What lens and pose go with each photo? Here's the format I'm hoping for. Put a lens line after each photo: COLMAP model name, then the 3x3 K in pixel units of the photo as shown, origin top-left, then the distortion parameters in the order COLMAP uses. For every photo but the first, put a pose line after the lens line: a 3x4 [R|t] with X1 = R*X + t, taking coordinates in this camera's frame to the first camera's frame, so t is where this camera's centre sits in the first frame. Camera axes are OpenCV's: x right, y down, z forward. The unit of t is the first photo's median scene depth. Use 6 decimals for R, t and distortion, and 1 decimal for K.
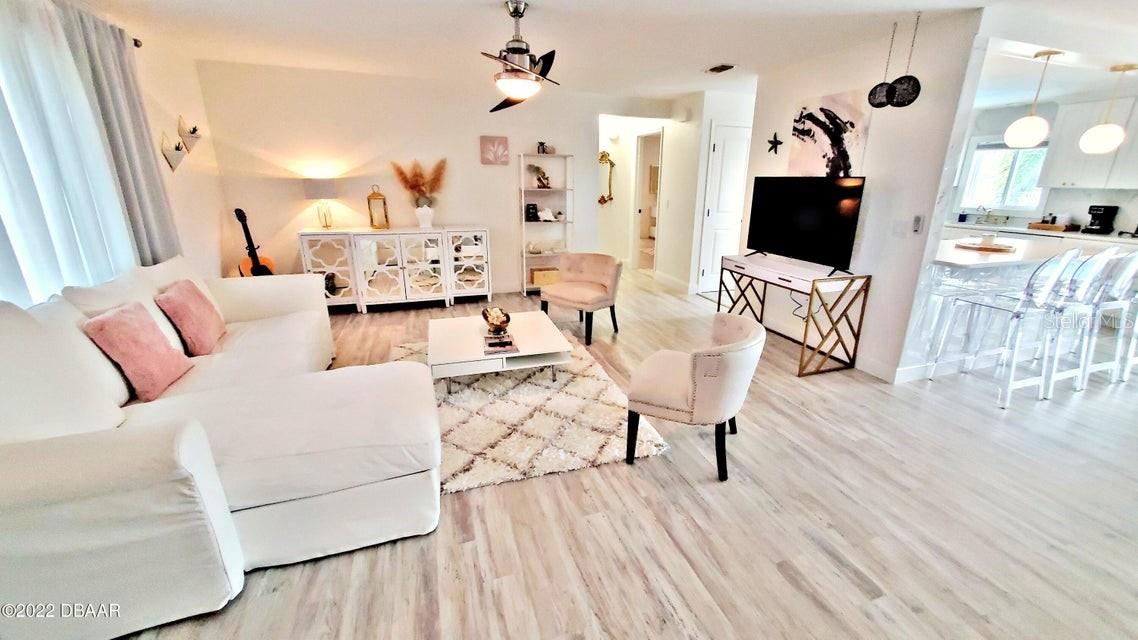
lens RADIAL K [[449.5, 0, 576.2], [0, 449.5, 313.9], [0, 0, 1]] dist [0.004082, 0.000835]
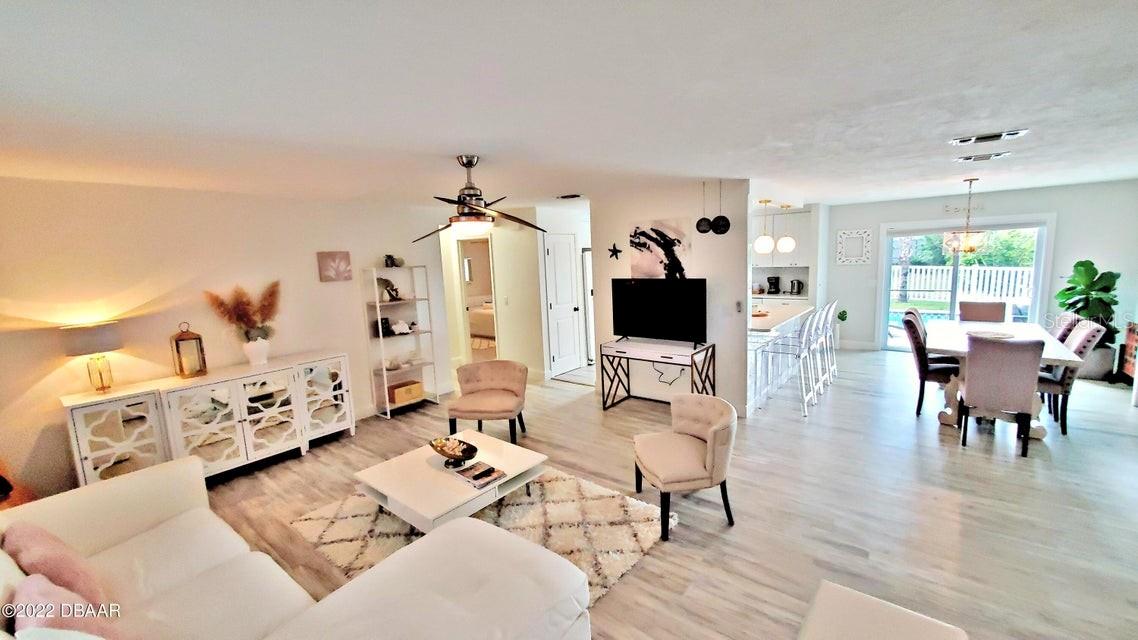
lens RADIAL K [[449.5, 0, 593.3], [0, 449.5, 319.5], [0, 0, 1]] dist [0.004082, 0.000835]
pose [[0.838622, -0.124701, 0.530248, -0.309372], [0.209859, 0.972264, -0.103254, -0.074679], [-0.502665, 0.197868, 0.841532, -0.000034]]
